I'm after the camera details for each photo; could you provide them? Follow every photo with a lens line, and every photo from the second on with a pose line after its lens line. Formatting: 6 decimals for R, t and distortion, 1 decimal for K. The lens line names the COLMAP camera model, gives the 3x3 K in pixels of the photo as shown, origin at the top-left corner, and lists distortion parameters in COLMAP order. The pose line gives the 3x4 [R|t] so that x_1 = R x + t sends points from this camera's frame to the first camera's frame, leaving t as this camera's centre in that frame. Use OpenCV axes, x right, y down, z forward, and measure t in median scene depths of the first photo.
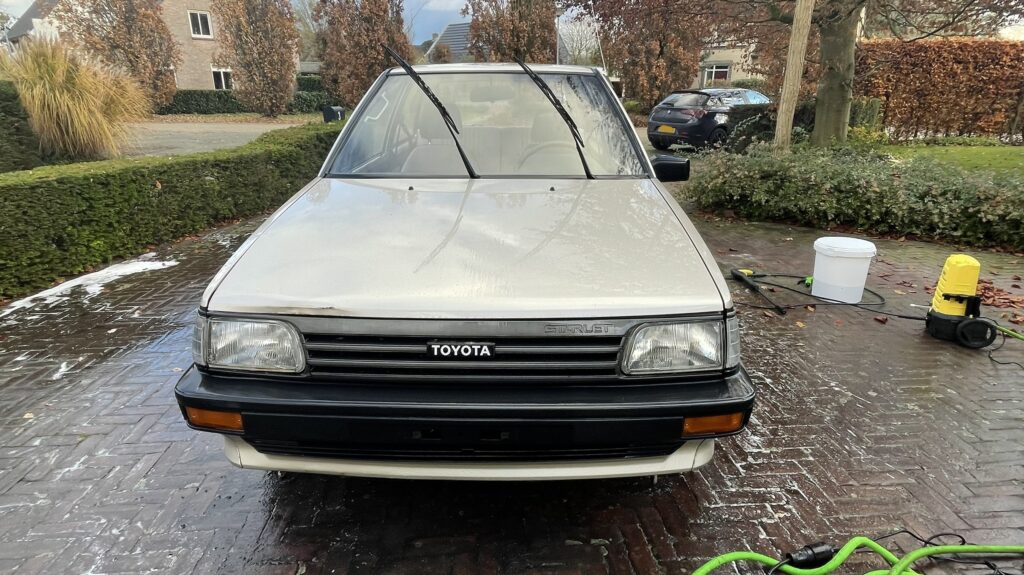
lens RADIAL K [[553.3, 0, 512.0], [0, 553.3, 287.5], [0, 0, 1]] dist [0.000146, 0.002106]
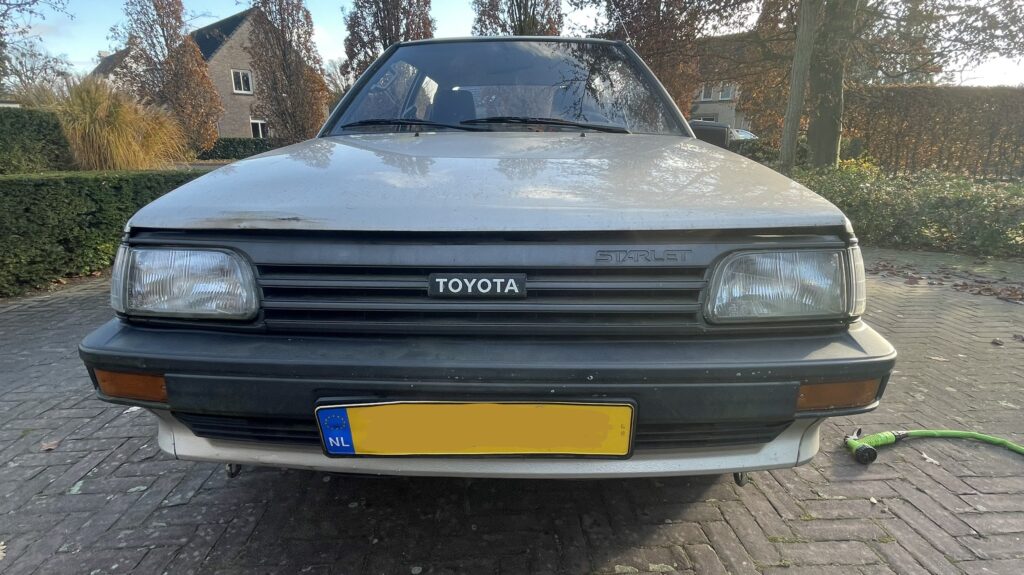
lens RADIAL K [[502.0, 0, 512.0], [0, 502.0, 287.5], [0, 0, 1]] dist [-0.000409, -0.000229]
pose [[0.999915, 0.000854, -0.012980, -0.035403], [-0.001754, 0.997580, -0.069502, 0.143484], [0.012889, 0.069519, 0.997497, 0.325075]]
